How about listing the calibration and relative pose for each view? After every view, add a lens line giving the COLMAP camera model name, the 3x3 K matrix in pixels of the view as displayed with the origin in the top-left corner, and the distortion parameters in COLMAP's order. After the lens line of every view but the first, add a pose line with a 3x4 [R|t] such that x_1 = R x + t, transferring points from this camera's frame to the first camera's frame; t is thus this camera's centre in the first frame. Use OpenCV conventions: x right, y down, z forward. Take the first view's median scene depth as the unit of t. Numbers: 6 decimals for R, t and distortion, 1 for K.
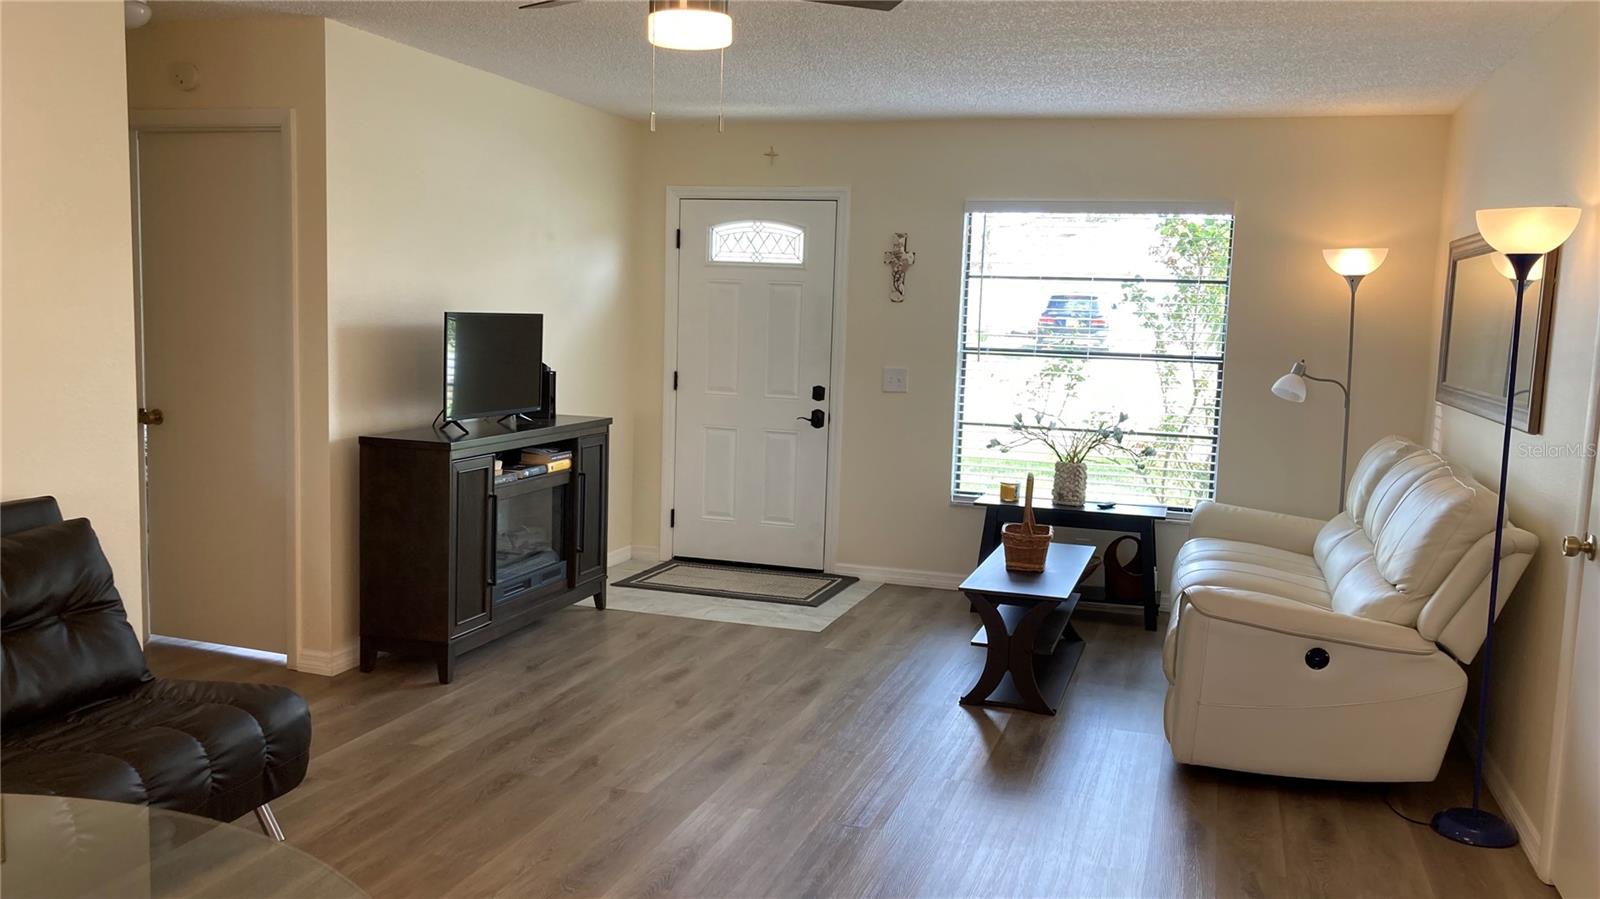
lens RADIAL K [[1323.3, 0, 806.2], [0, 1323.3, 448.9], [0, 0, 1]] dist [0.069122, -0.070699]
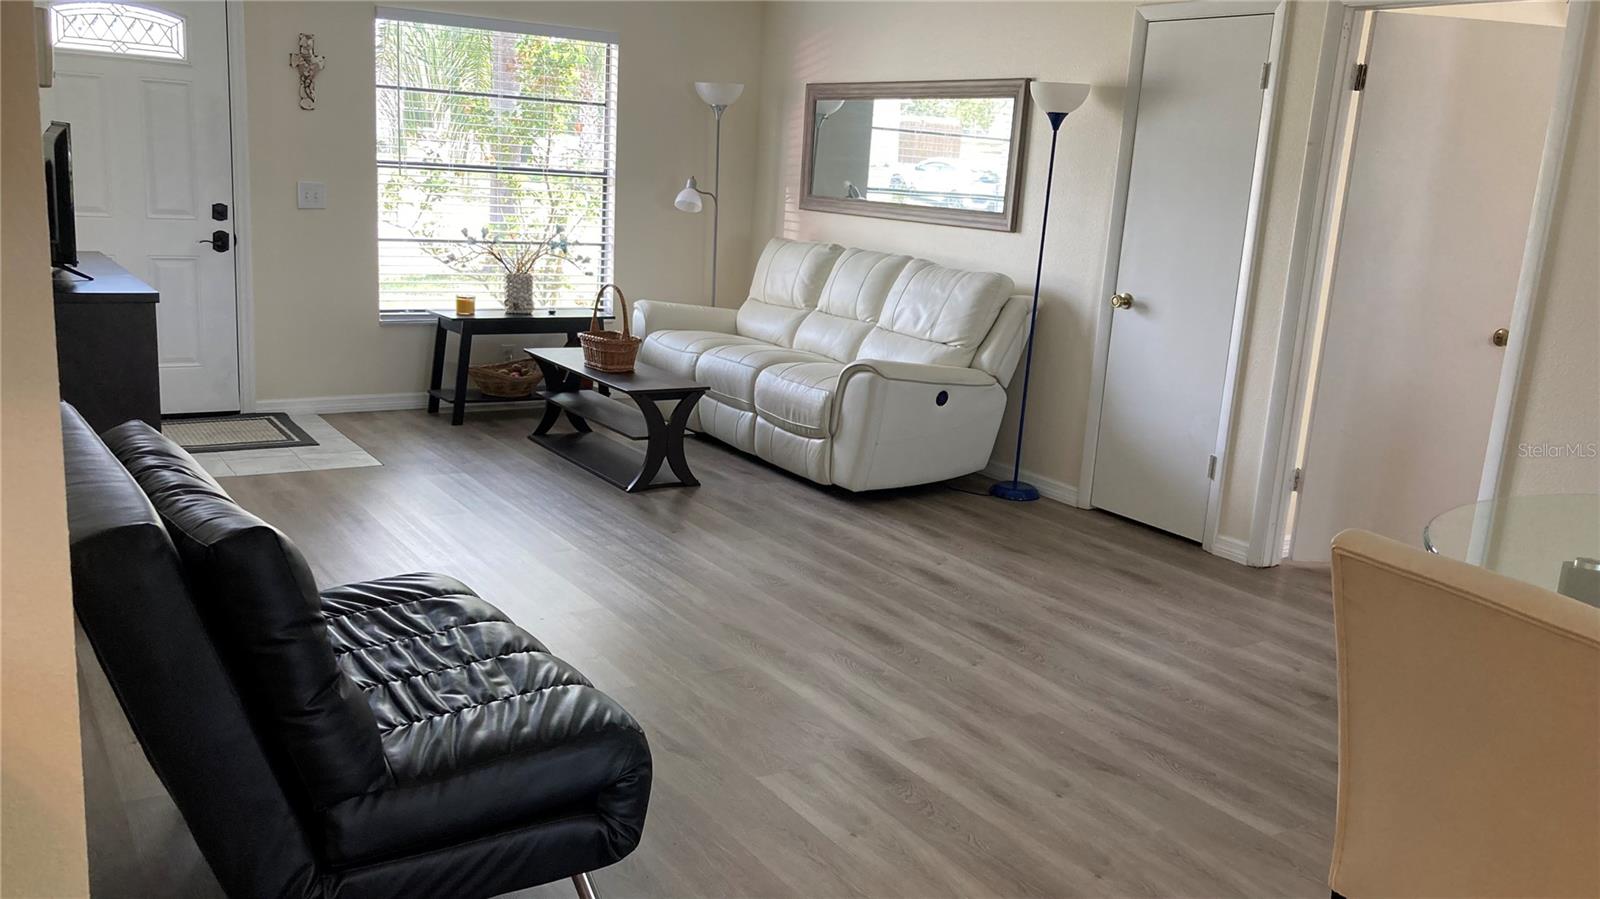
lens RADIAL K [[1323.3, 0, 801.6], [0, 1323.3, 444.7], [0, 0, 1]] dist [0.069122, -0.070699]
pose [[0.638977, -0.160081, 0.752385, -0.475712], [0.045483, 0.984257, 0.170788, -0.026110], [-0.767880, -0.074908, 0.636199, 0.129413]]
